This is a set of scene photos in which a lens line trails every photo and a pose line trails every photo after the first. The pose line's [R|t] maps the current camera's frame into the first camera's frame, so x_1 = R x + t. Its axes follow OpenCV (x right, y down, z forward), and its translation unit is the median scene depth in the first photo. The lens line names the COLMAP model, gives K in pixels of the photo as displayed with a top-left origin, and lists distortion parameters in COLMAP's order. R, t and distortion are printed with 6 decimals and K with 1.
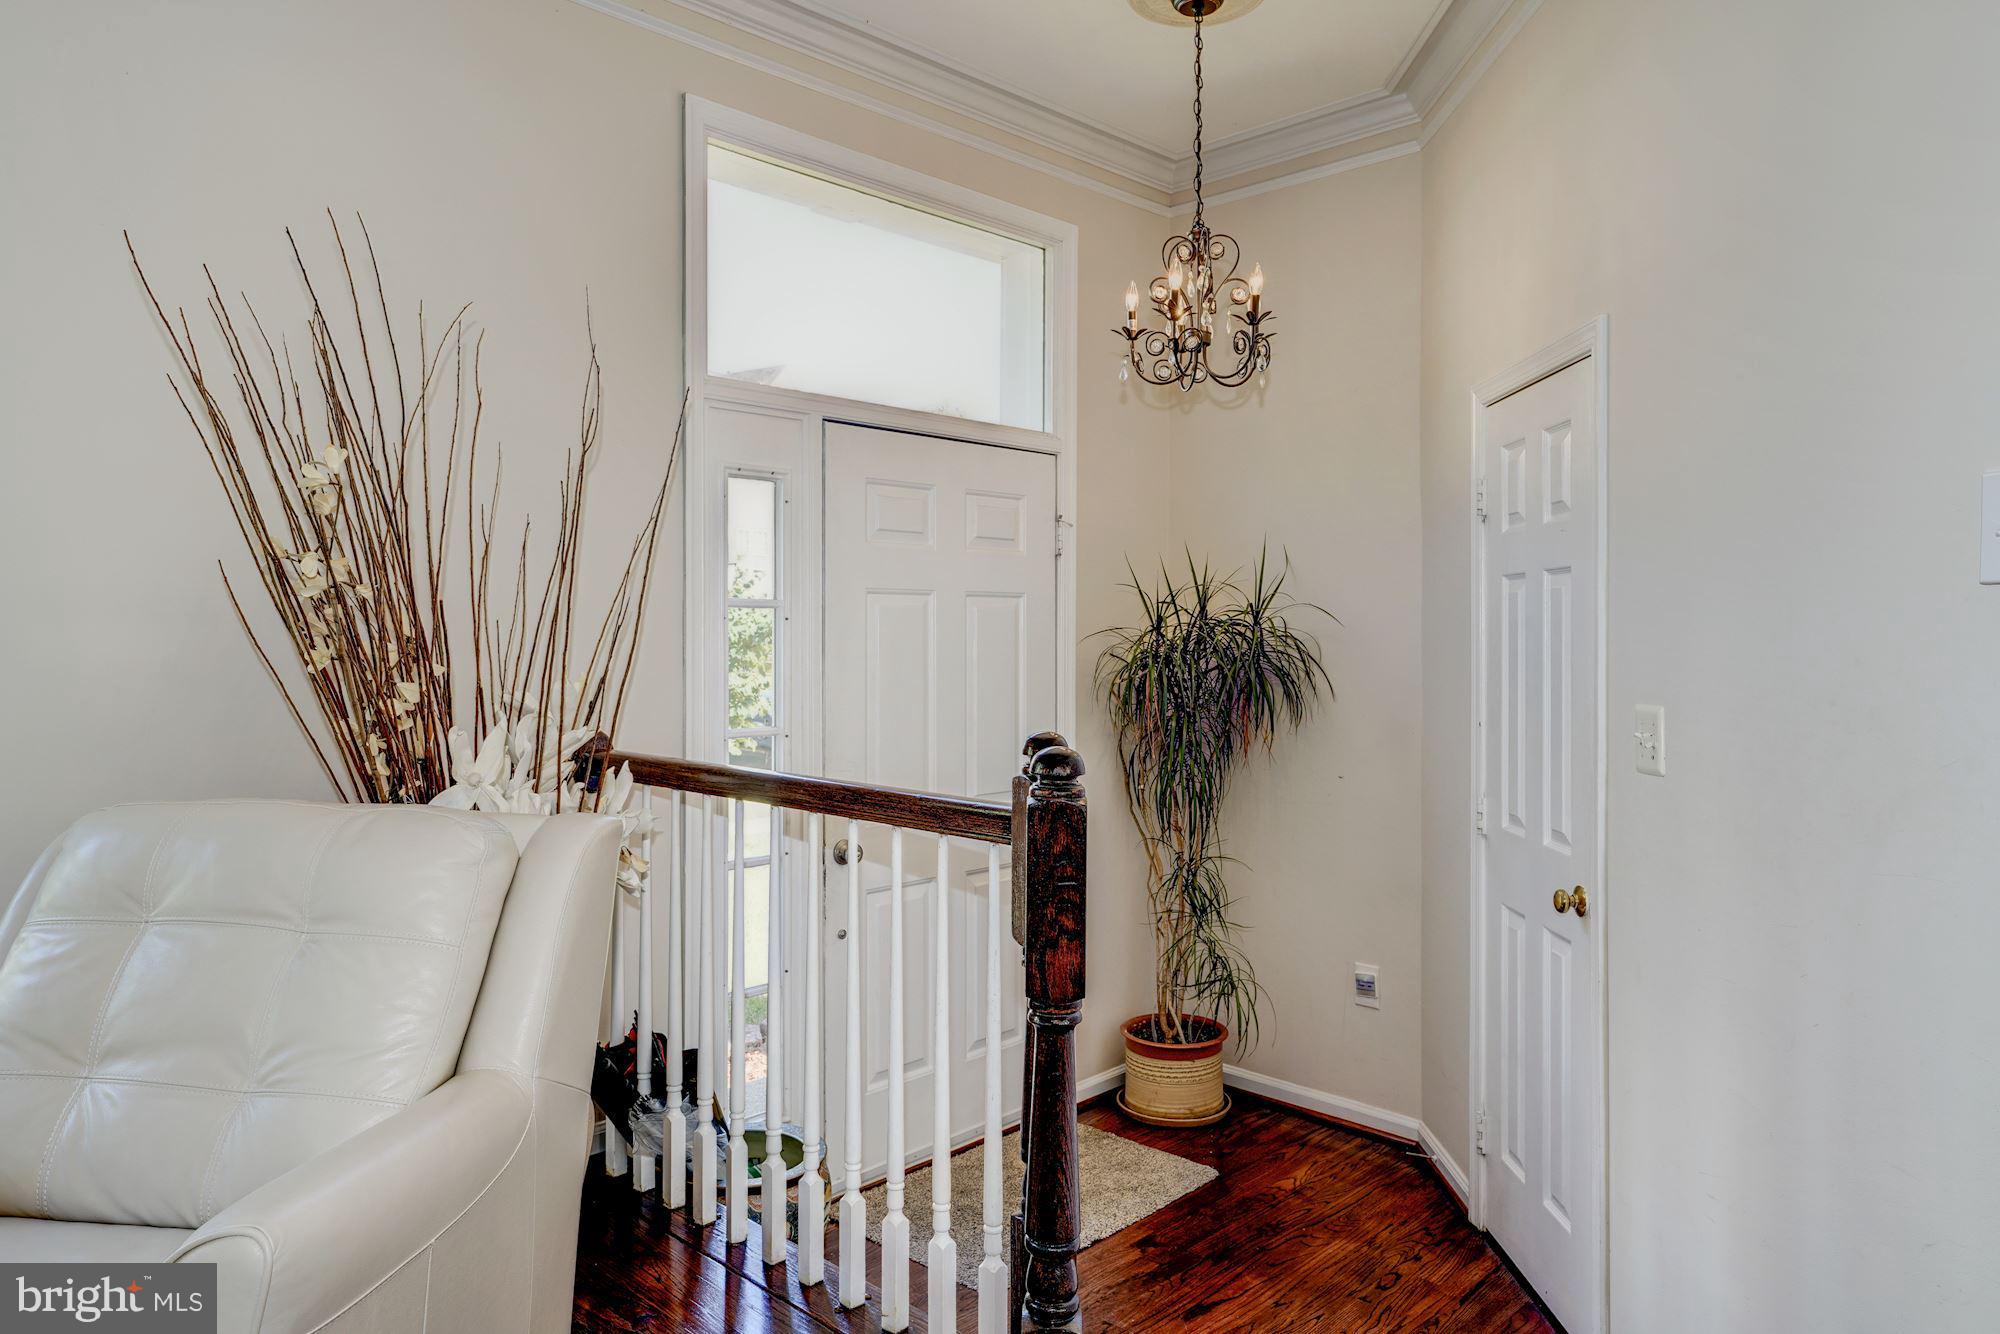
lens RADIAL K [[1314.0, 0, 1006.1], [0, 1314.0, 653.6], [0, 0, 1]] dist [-0.006577, 0.000410]
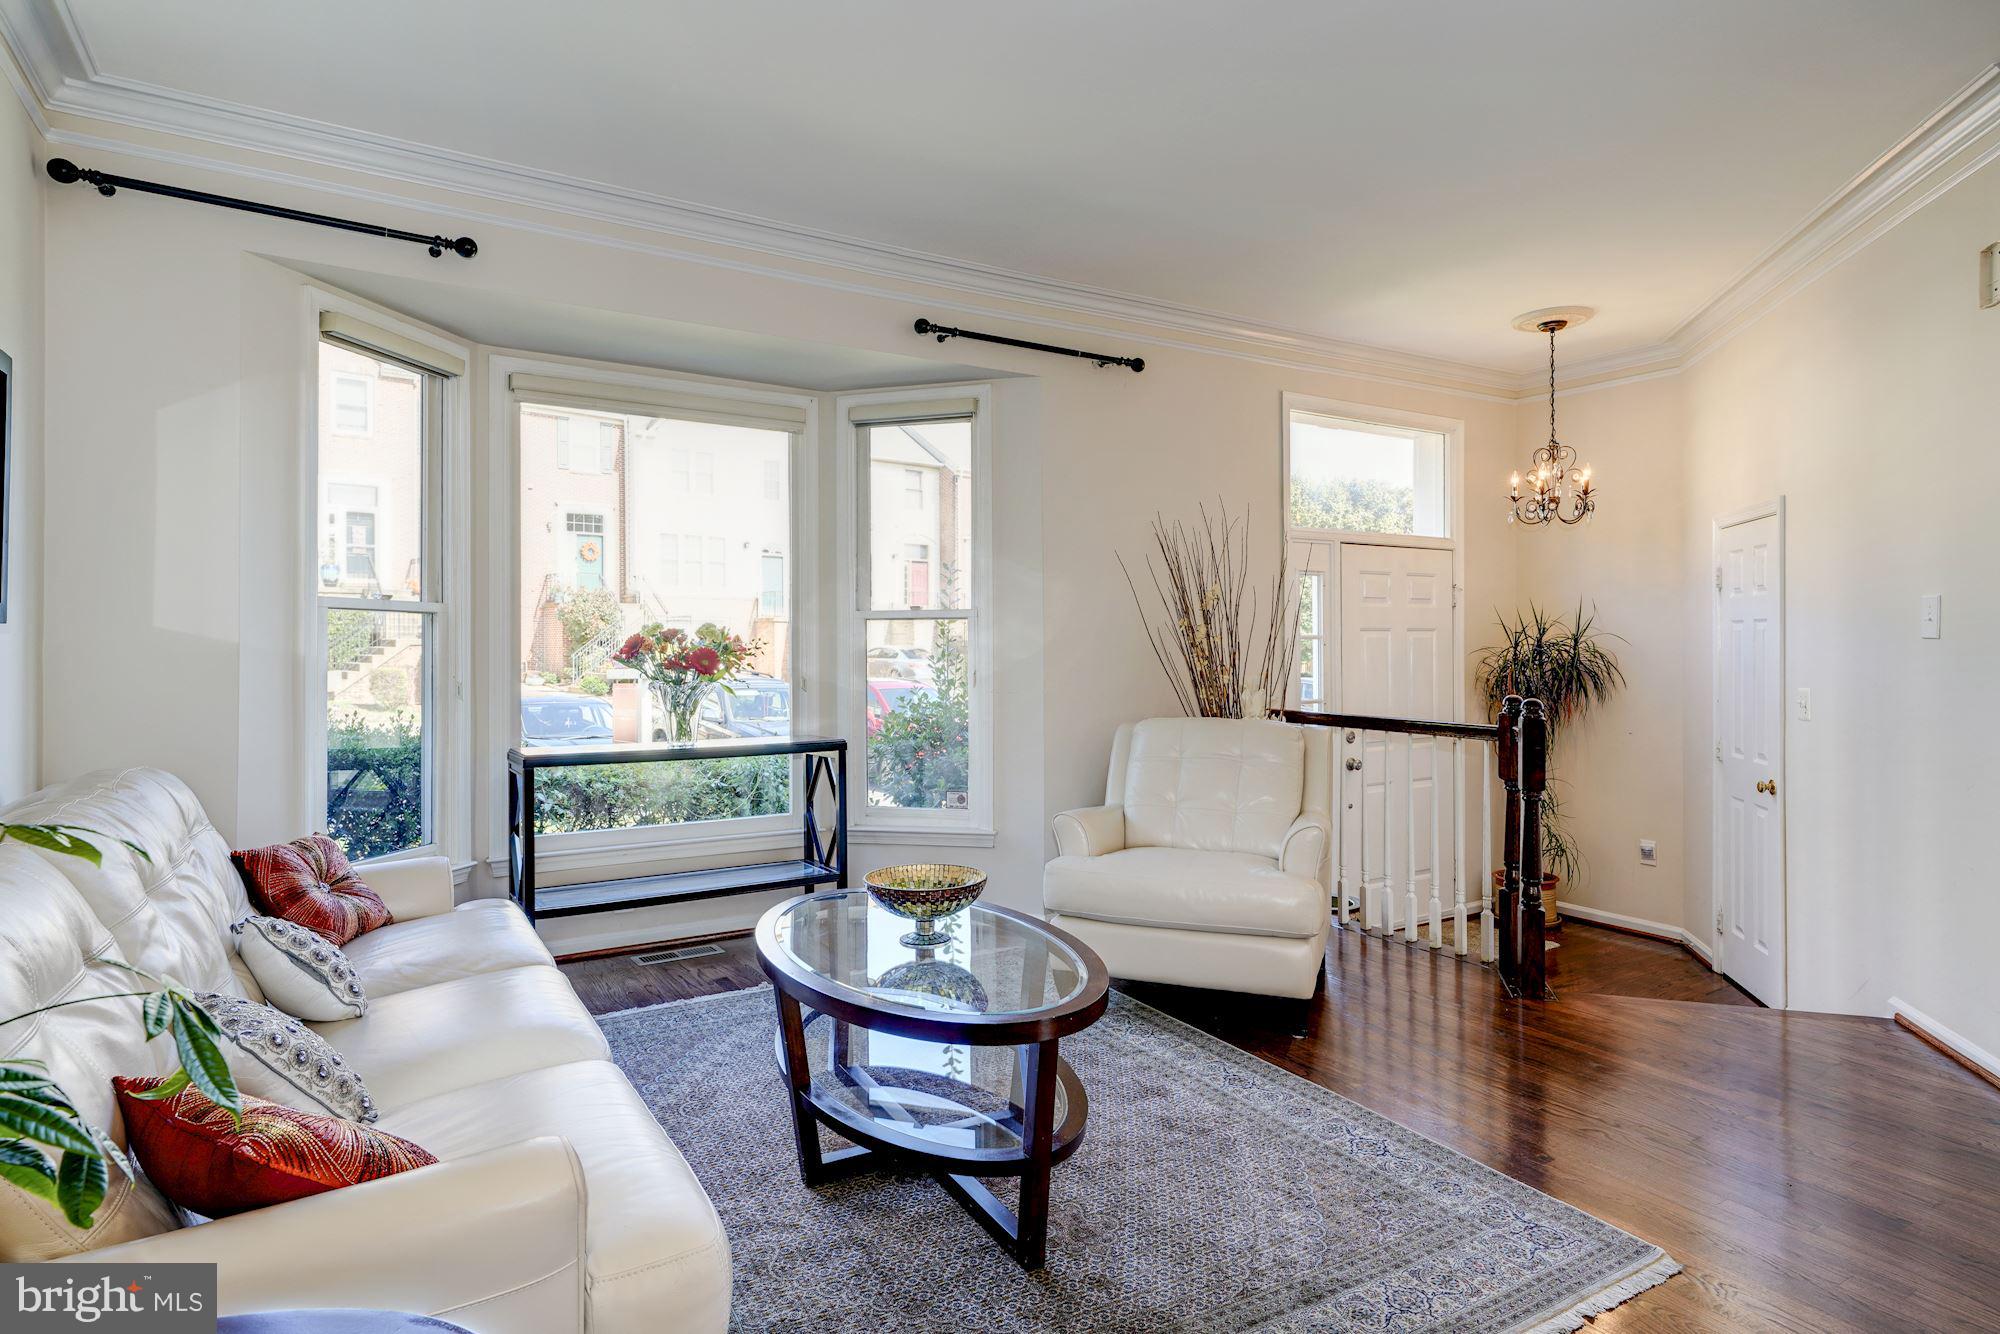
lens RADIAL K [[1082.8, 0, 1026.3], [0, 1082.8, 648.5], [0, 0, 1]] dist [0.001174, 0.003046]
pose [[0.972053, -0.002332, -0.234748, -0.228163], [0.000722, 0.999976, -0.006946, -0.010531], [0.234758, 0.006582, 0.972031, -0.715599]]
